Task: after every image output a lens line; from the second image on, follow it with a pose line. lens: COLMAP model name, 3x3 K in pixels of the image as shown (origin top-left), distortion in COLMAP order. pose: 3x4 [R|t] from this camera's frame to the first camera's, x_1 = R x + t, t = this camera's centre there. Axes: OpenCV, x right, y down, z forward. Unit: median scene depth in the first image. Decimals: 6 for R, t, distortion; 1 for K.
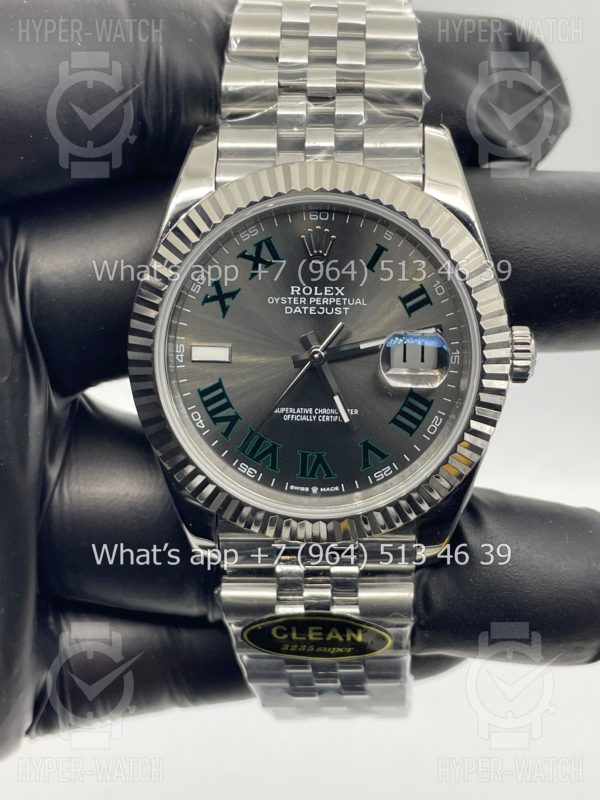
lens RADIAL K [[1248.9, 0, 297.1], [0, 1248.9, 399.7], [0, 0, 1]] dist [-0.089931, 0.000000]
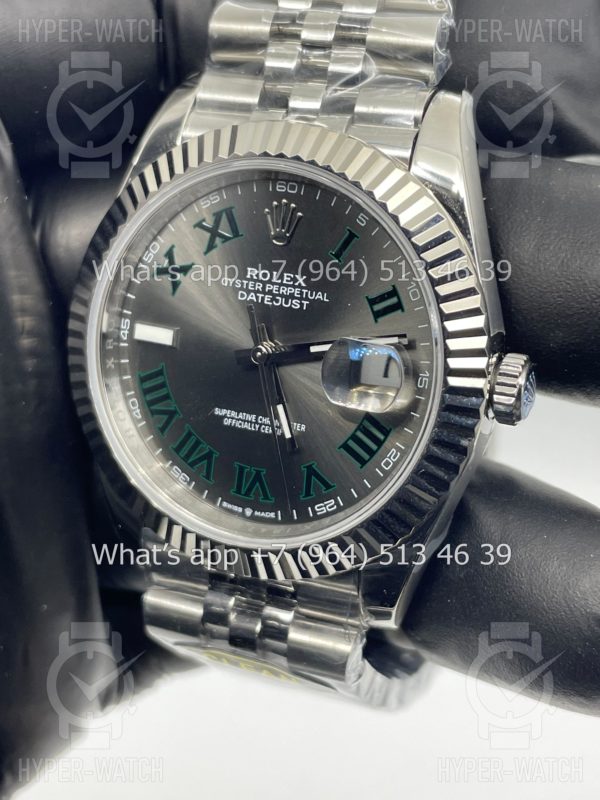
lens RADIAL K [[1248.9, 0, 302.4], [0, 1248.9, 398.5], [0, 0, 1]] dist [-0.089931, 0.000000]
pose [[0.941742, 0.151326, -0.300371, 0.294618], [-0.151648, 0.988181, 0.022388, -0.028164], [0.300209, 0.024467, 0.953560, 0.211248]]
